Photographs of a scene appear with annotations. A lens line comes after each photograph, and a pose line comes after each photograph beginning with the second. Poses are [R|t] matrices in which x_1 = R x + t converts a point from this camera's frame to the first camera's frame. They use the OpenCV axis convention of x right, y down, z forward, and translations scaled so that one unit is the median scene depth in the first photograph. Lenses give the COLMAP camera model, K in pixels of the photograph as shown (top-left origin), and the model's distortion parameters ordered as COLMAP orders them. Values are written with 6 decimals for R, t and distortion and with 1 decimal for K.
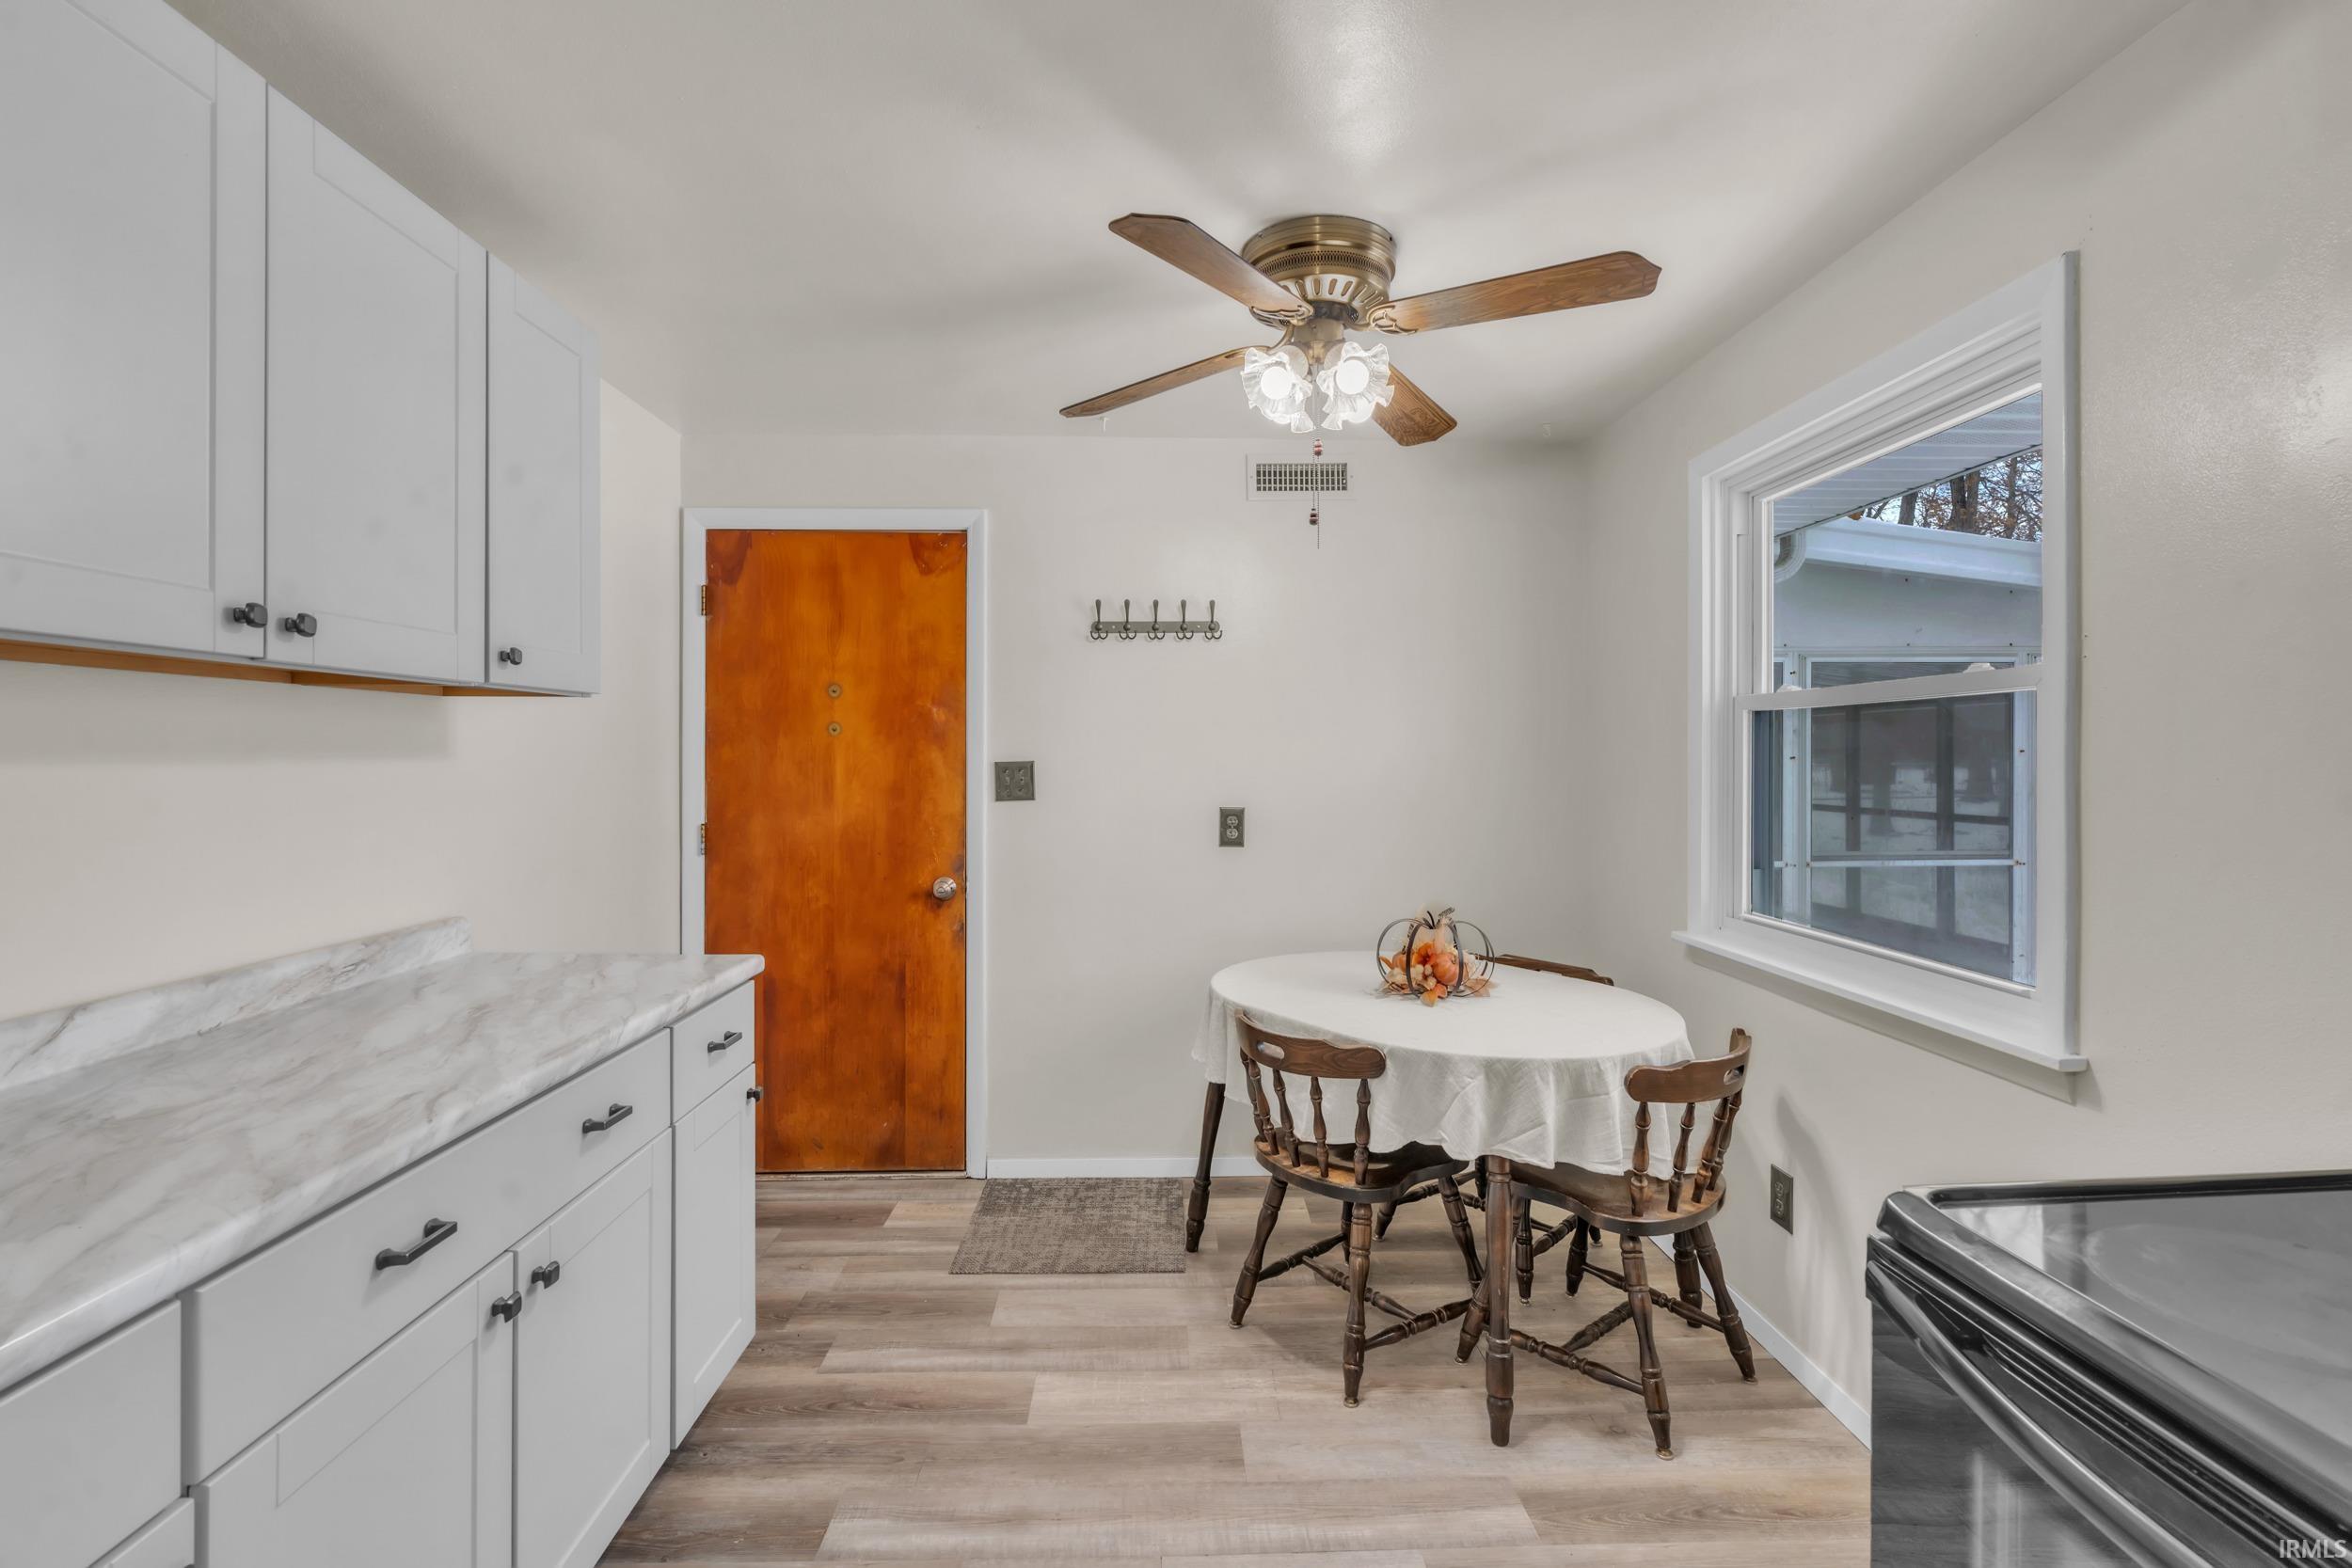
lens RADIAL K [[1071.1, 0, 1180.0], [0, 1071.1, 767.9], [0, 0, 1]] dist [-0.004235, -0.000128]
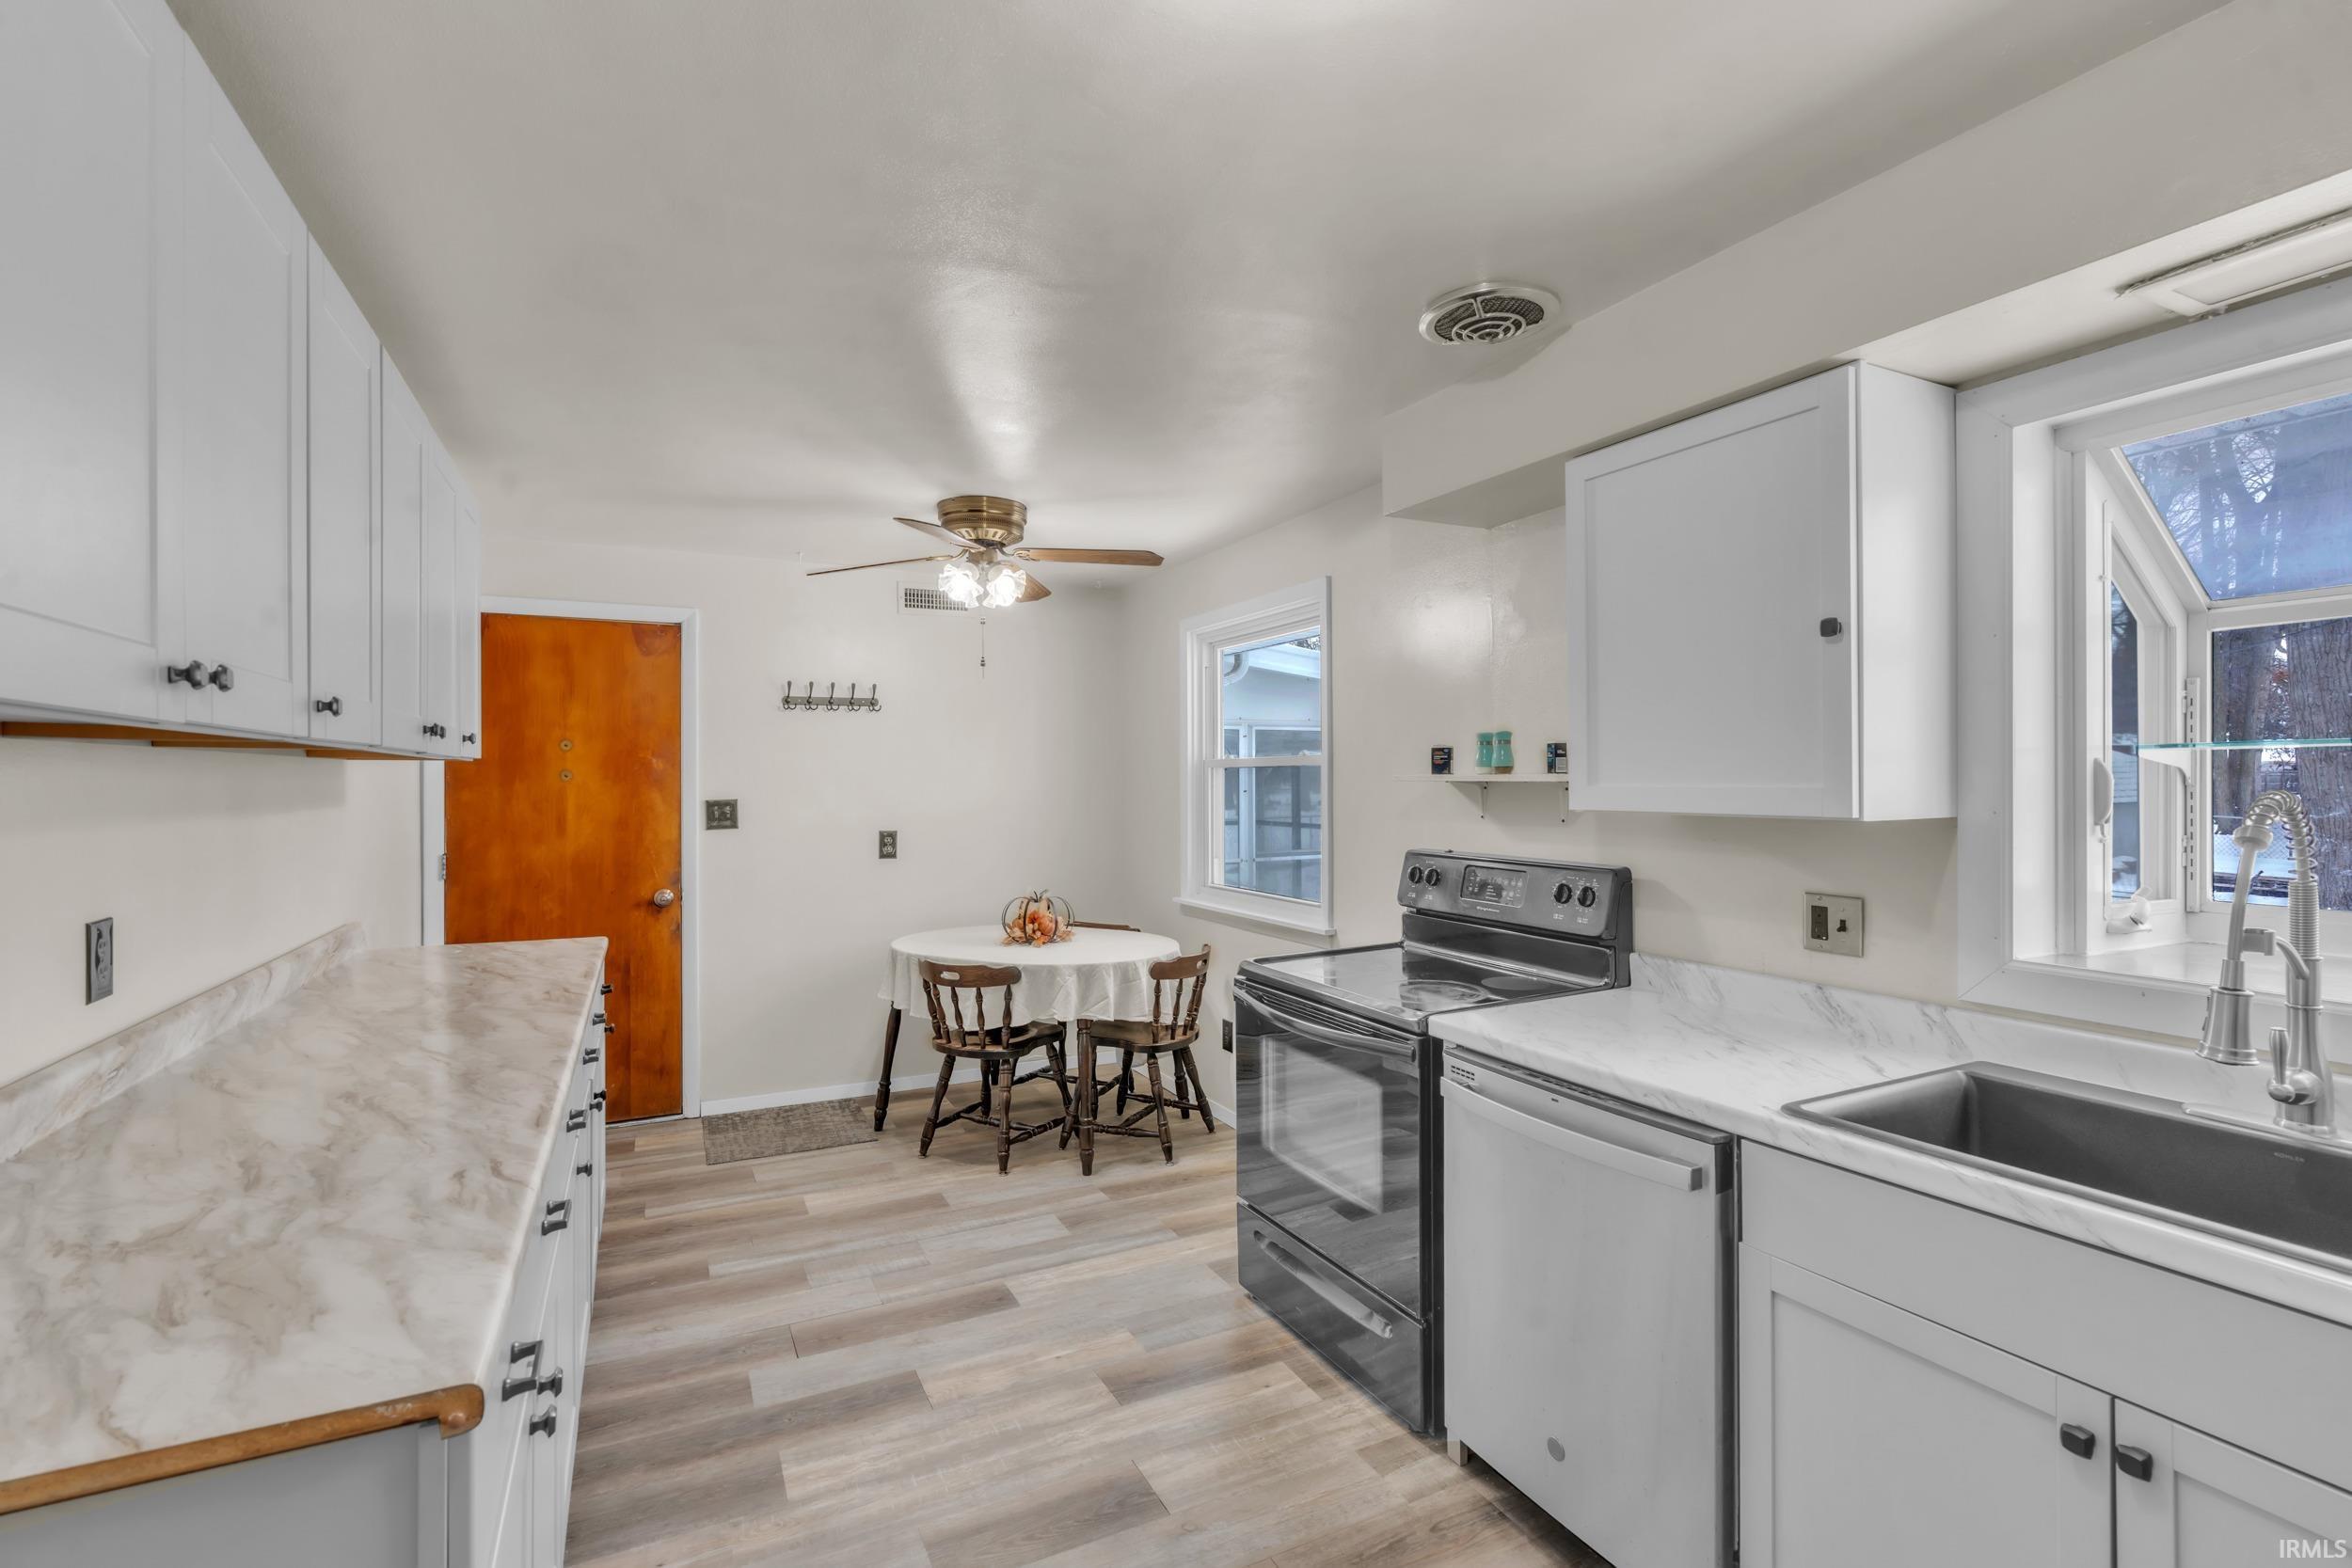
lens RADIAL K [[1058.1, 0, 1183.1], [0, 1058.1, 780.5], [0, 0, 1]] dist [-0.004859, 0.000272]
pose [[0.907576, -0.002287, 0.419882, -0.251269], [0.007490, 0.999914, -0.010742, -0.015616], [-0.419821, 0.012894, 0.907515, -0.582388]]
